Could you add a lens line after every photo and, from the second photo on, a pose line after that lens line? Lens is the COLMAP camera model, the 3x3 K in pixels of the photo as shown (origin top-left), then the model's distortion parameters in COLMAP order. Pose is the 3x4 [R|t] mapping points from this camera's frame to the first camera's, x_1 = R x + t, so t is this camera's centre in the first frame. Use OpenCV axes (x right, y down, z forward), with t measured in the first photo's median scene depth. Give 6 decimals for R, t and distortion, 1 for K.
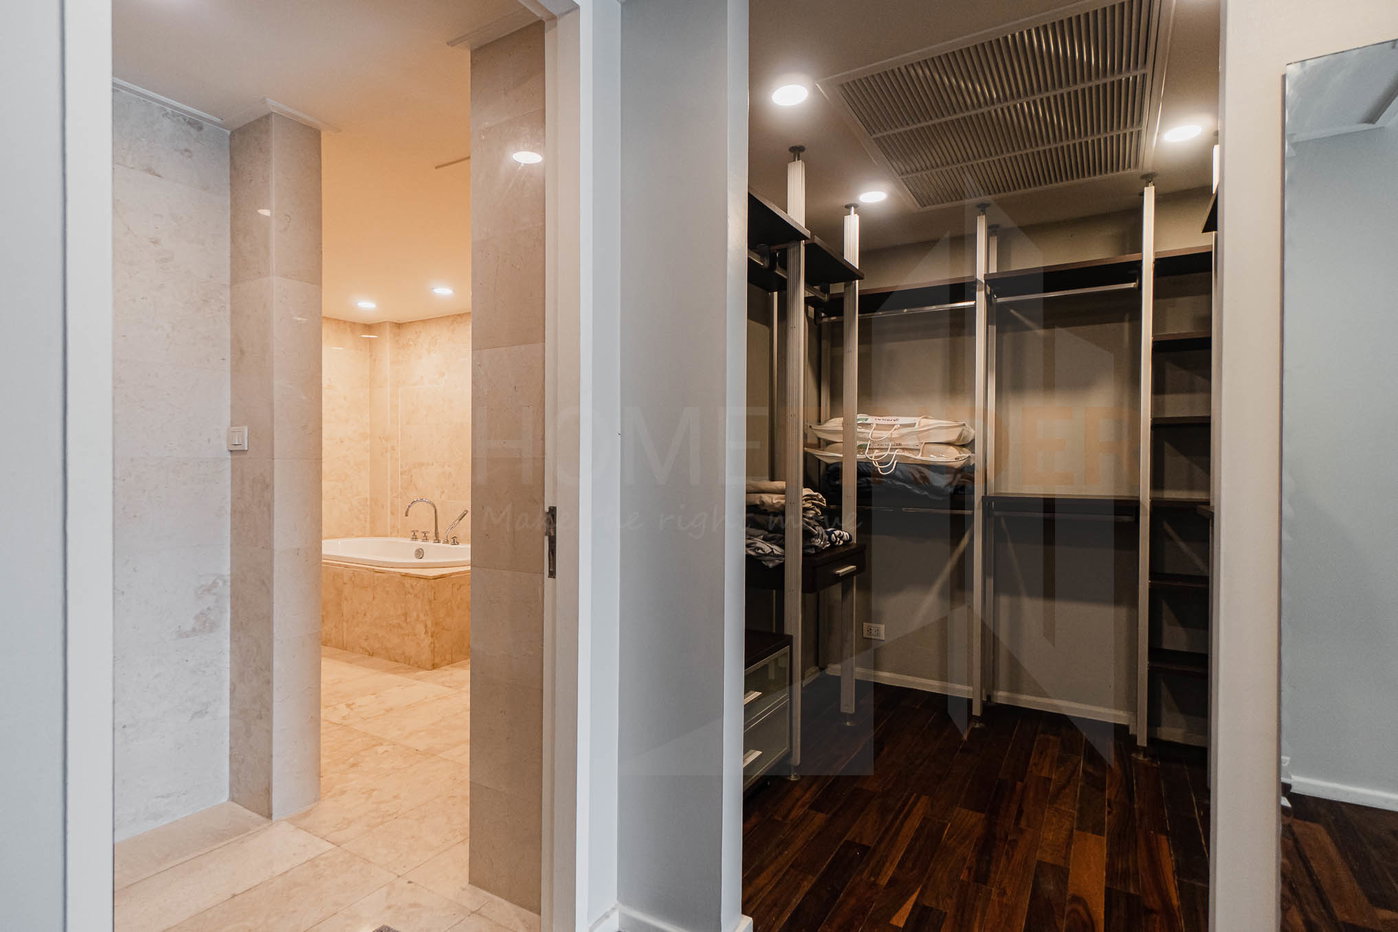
lens RADIAL K [[698.0, 0, 699.0], [0, 698.0, 466.0], [0, 0, 1]] dist [-0.003321, -0.000218]
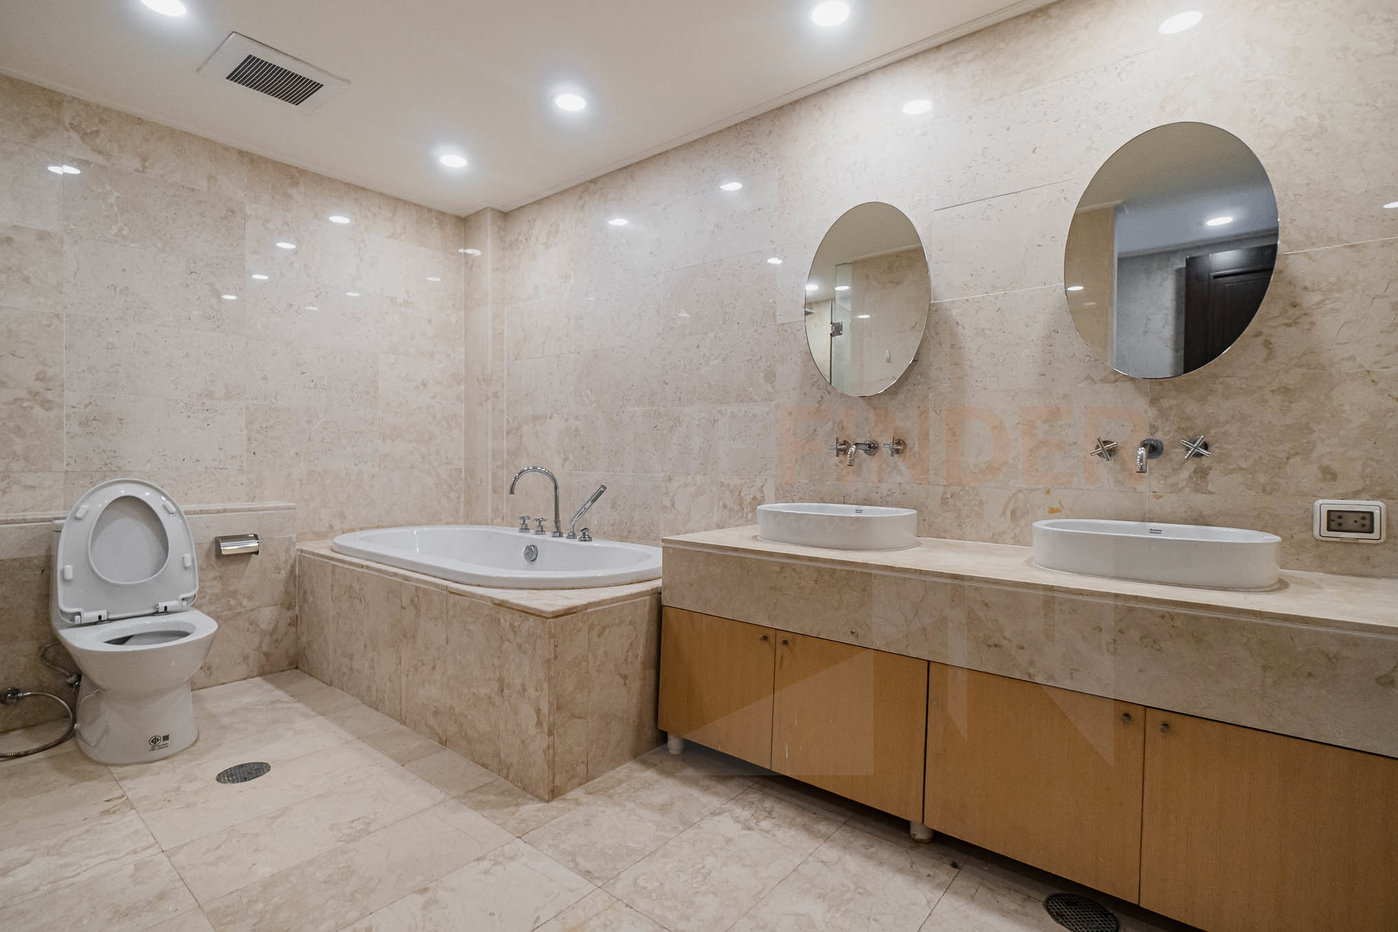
lens RADIAL K [[698.0, 0, 699.0], [0, 698.0, 466.0], [0, 0, 1]] dist [-0.003321, -0.000218]
pose [[0.988037, 0.009777, -0.153904, -0.183134], [-0.007455, 0.999850, 0.015657, 0.042081], [0.154034, -0.014323, 0.987962, 0.475696]]
